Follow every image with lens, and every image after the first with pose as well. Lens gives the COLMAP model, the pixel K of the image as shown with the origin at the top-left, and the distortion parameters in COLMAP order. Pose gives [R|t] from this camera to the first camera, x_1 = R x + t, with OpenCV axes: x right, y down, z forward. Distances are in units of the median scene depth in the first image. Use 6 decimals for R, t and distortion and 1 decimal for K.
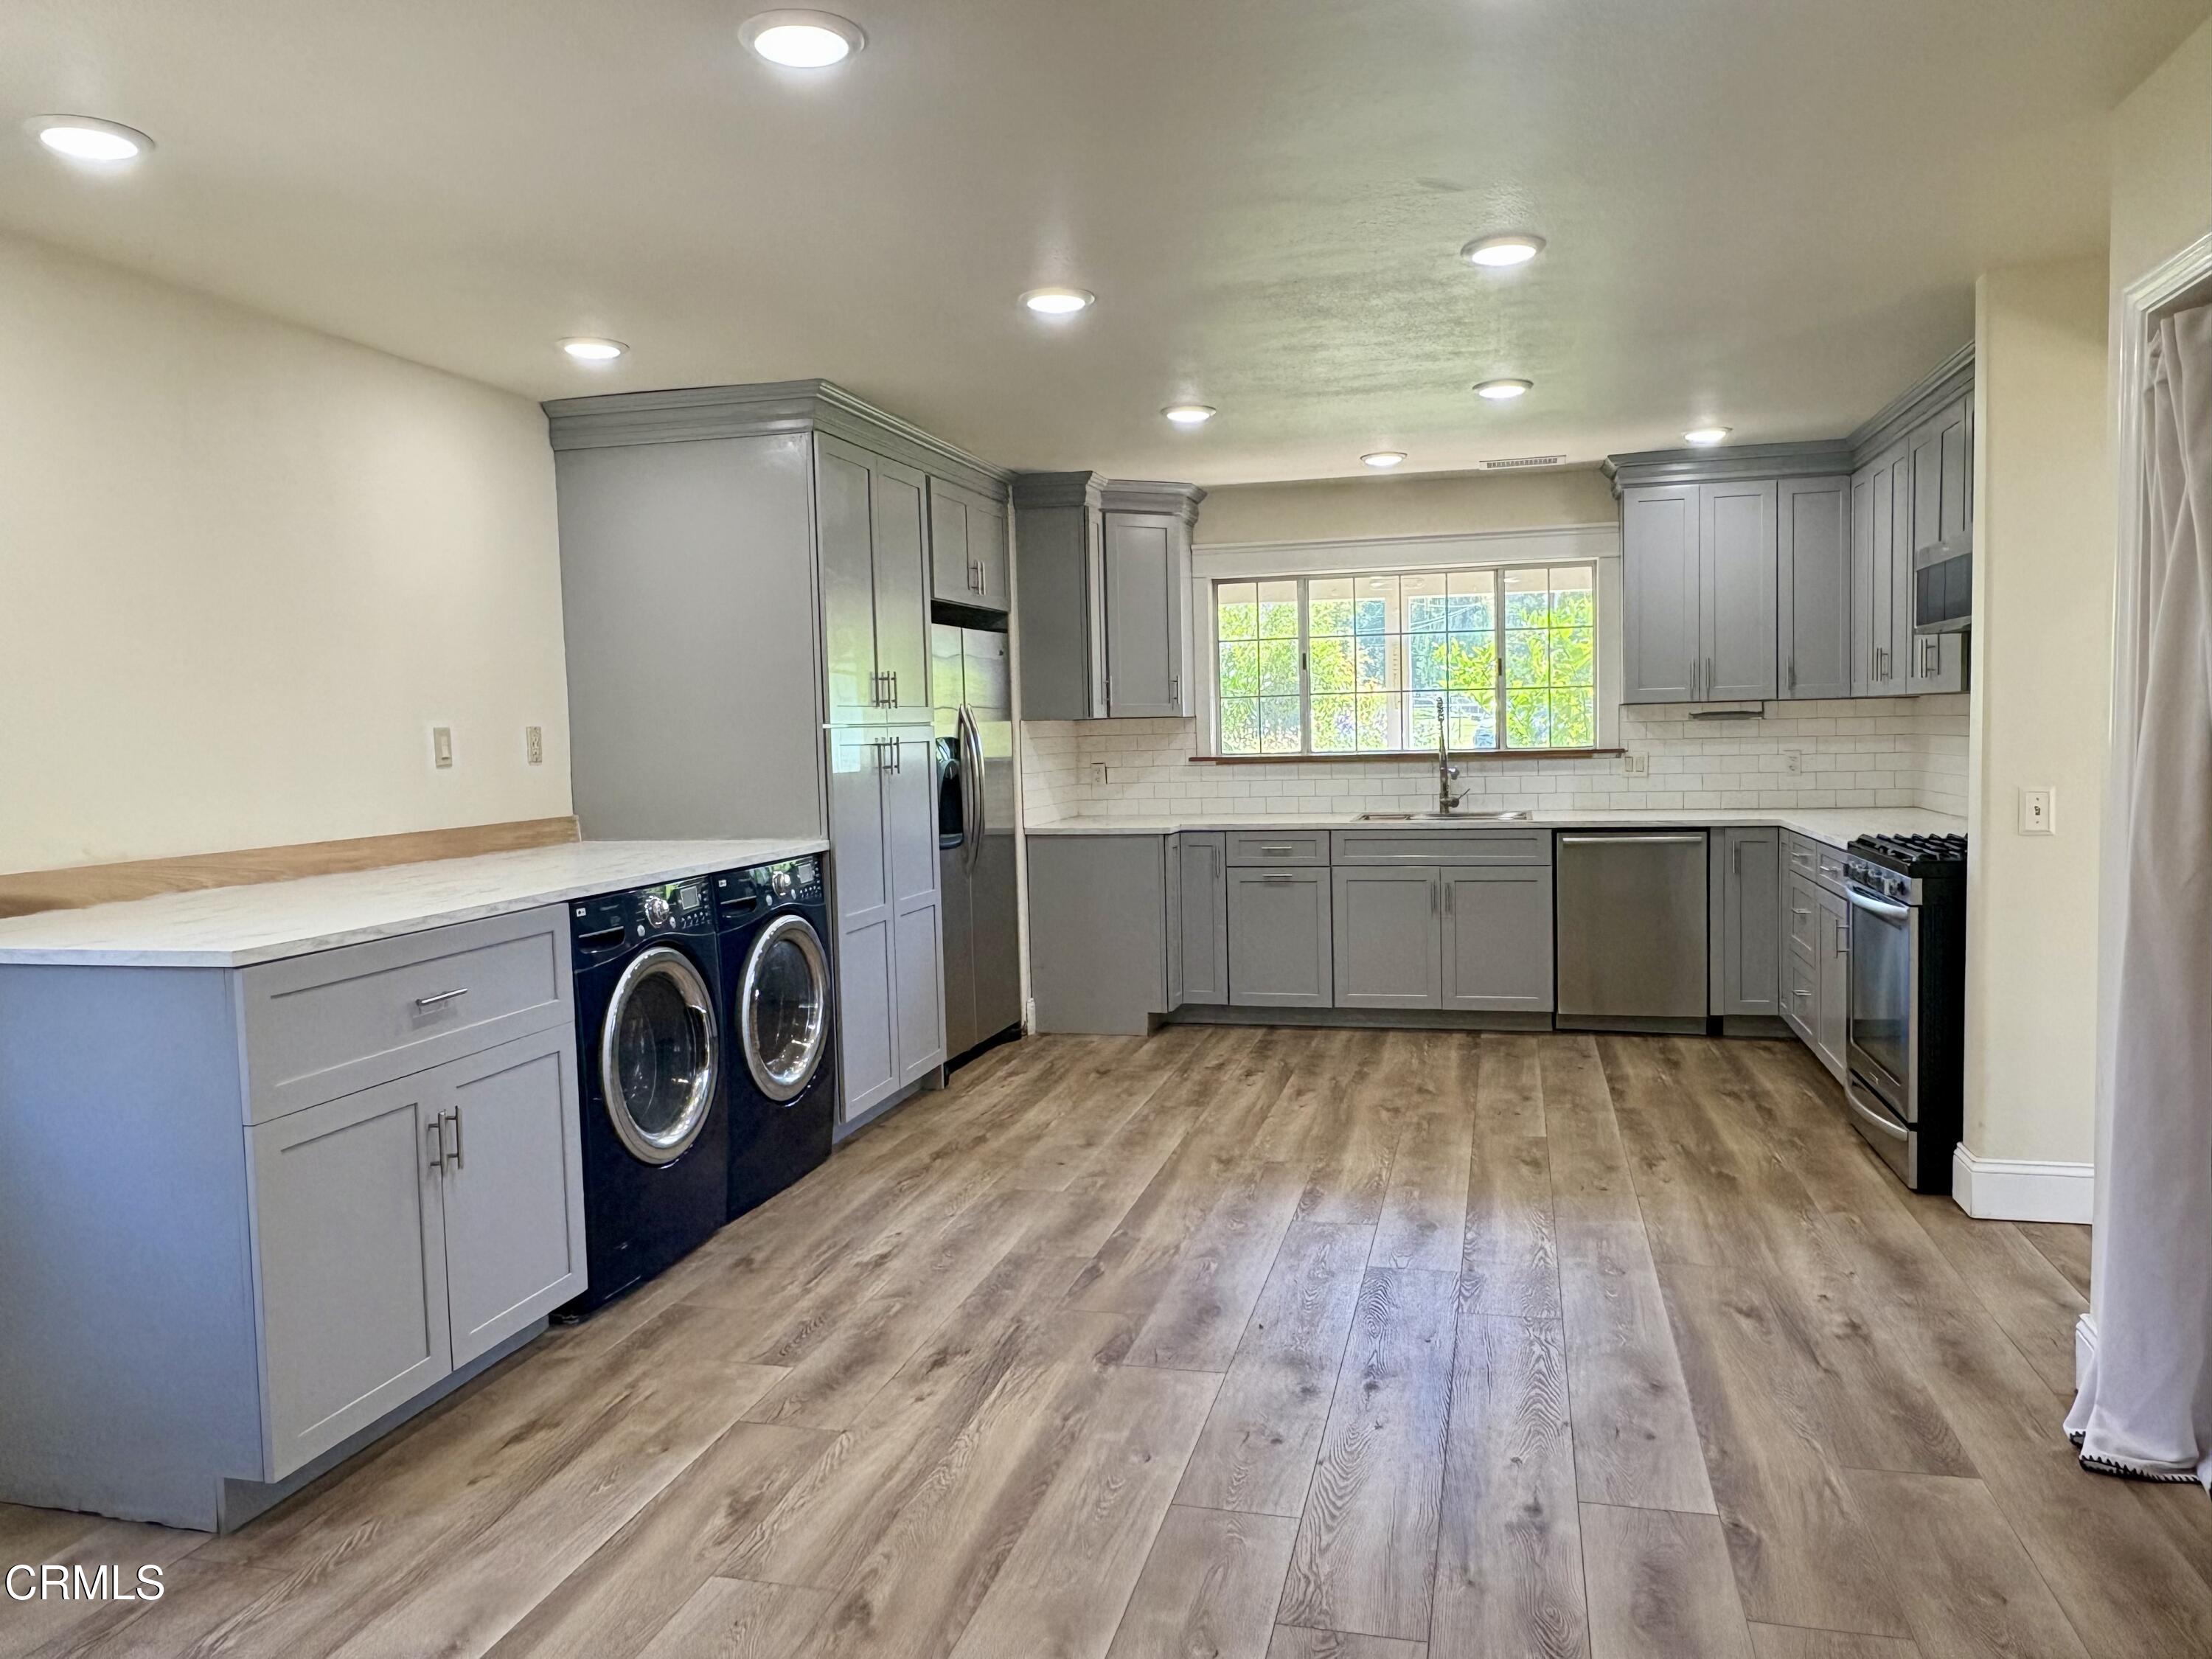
lens RADIAL K [[1538.4, 0, 1105.2], [0, 1538.4, 828.8], [0, 0, 1]] dist [0.007468, -0.001373]
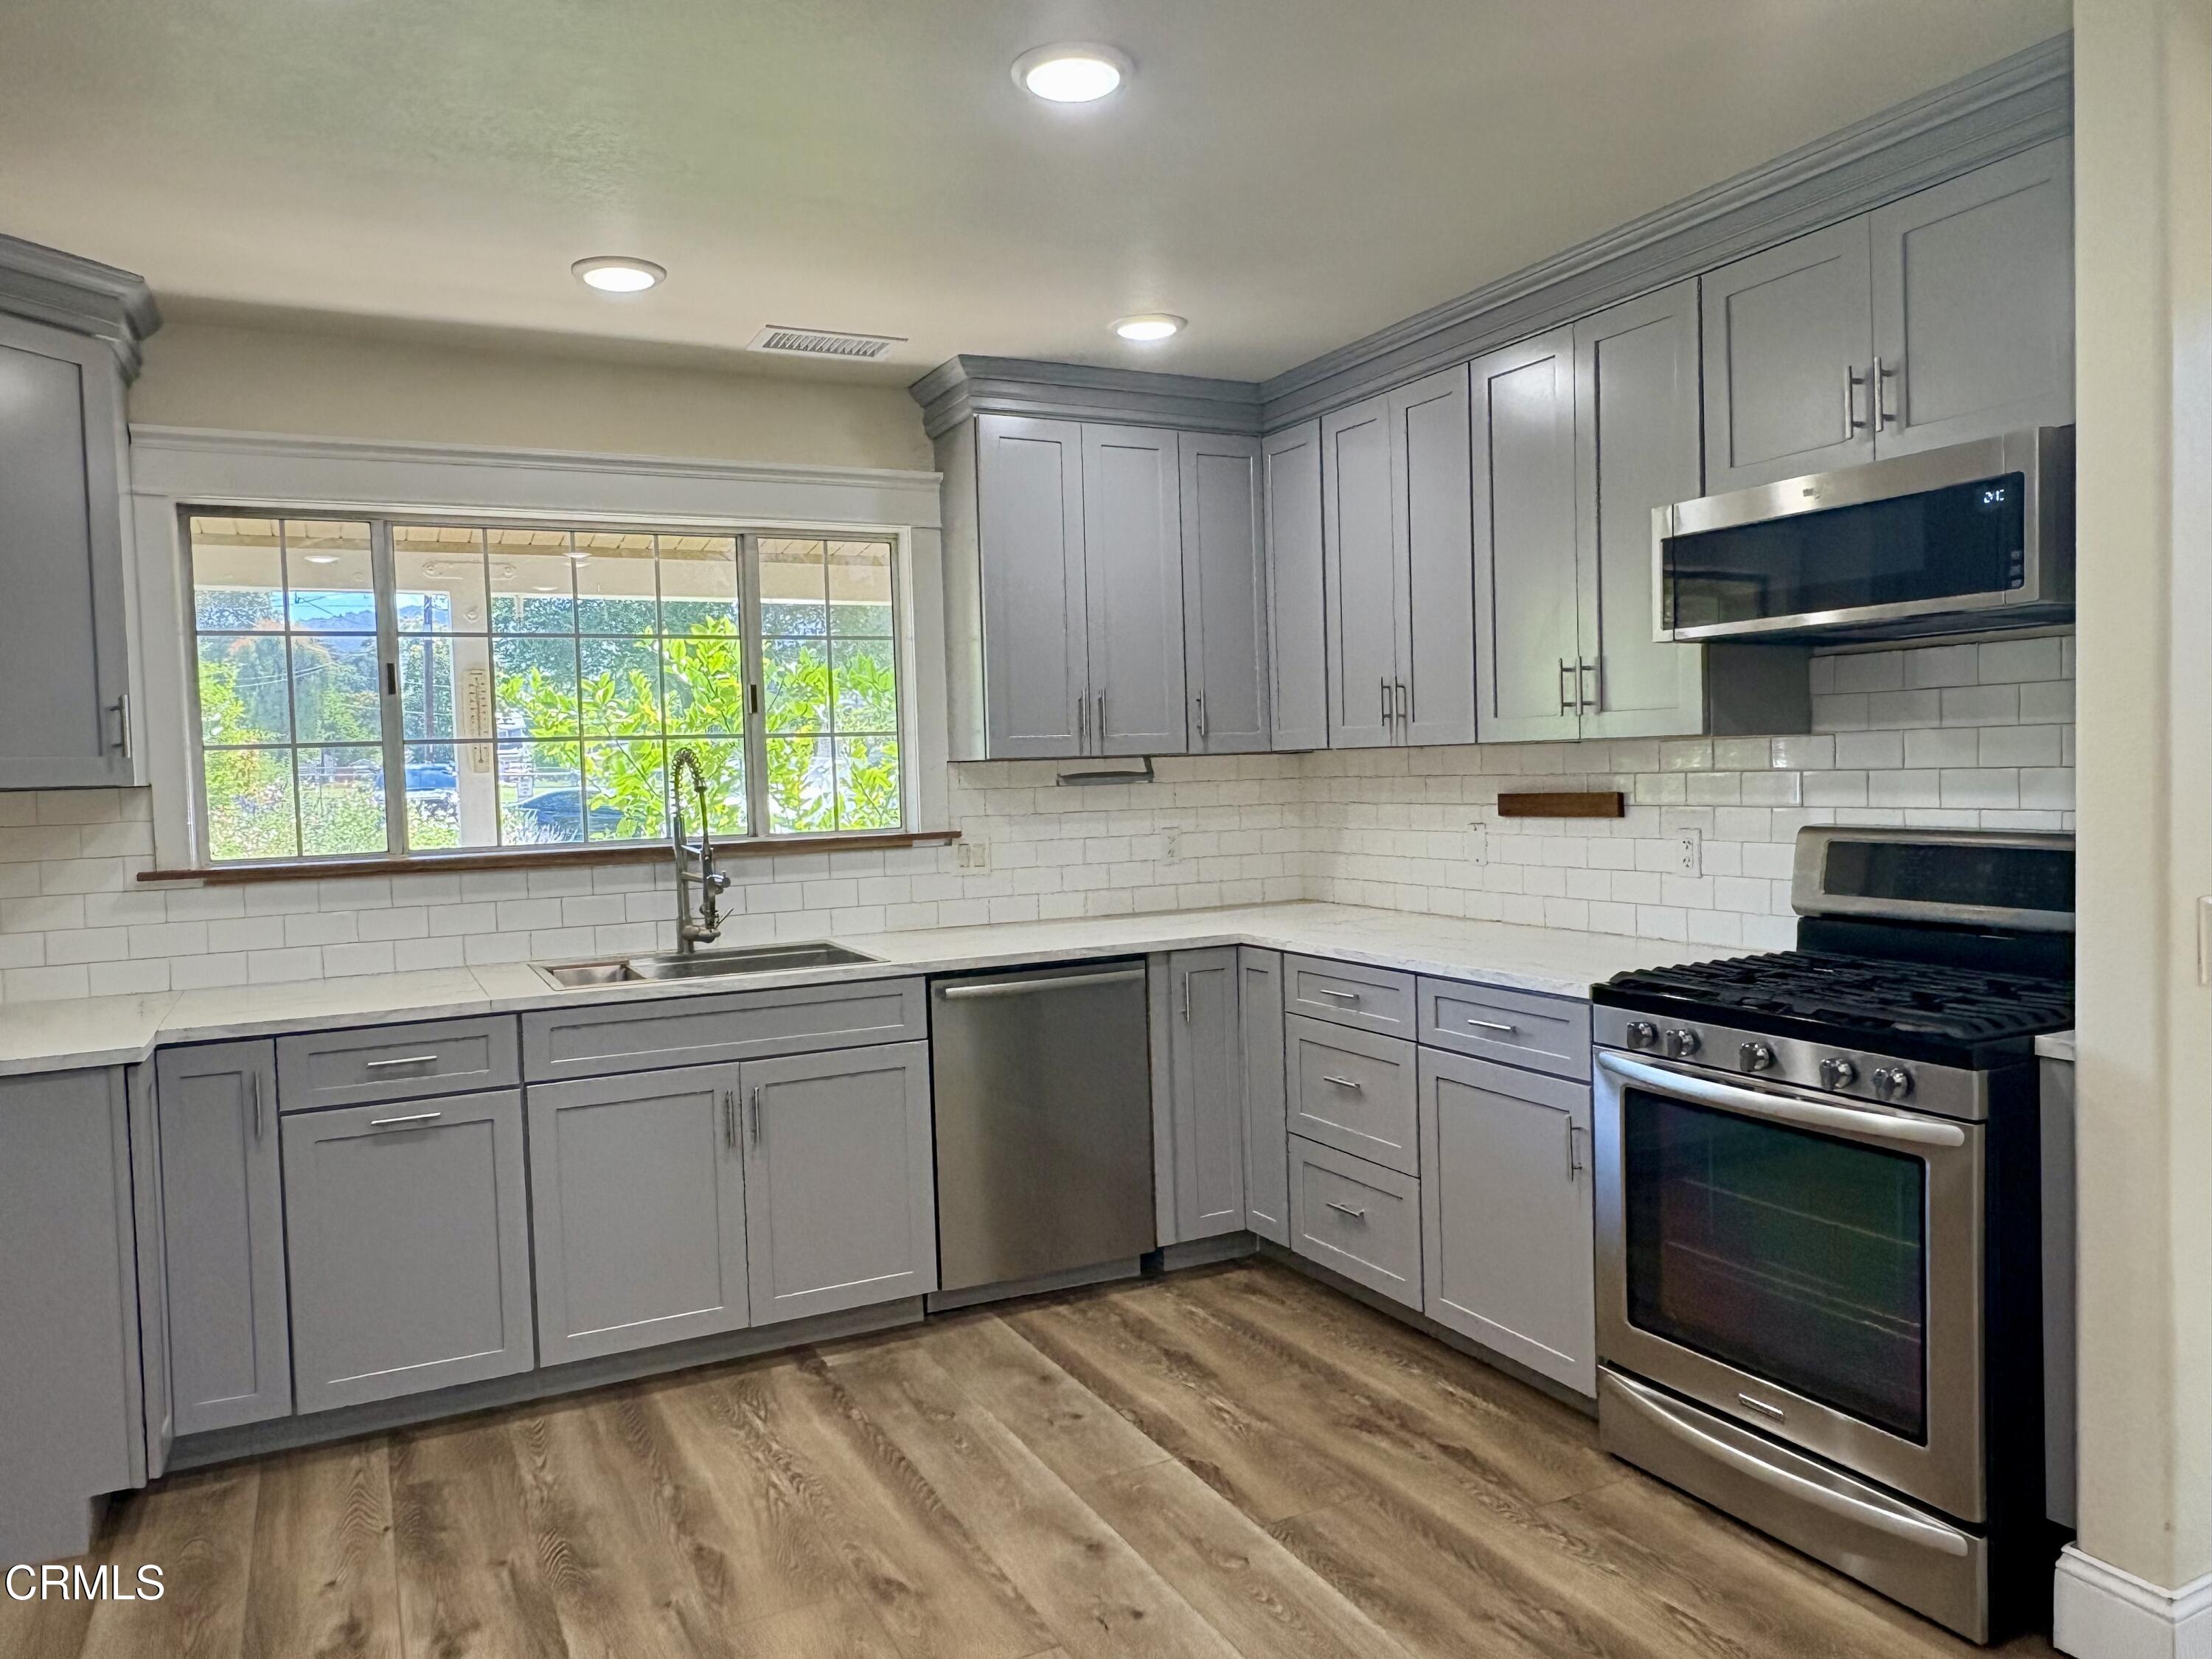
lens RADIAL K [[1538.4, 0, 1107.3], [0, 1538.4, 829.9], [0, 0, 1]] dist [0.007468, -0.001373]
pose [[0.754058, -0.025669, 0.656306, -0.034061], [0.055085, 0.998187, -0.024249, -0.034789], [-0.654494, 0.054438, 0.754105, 0.495225]]
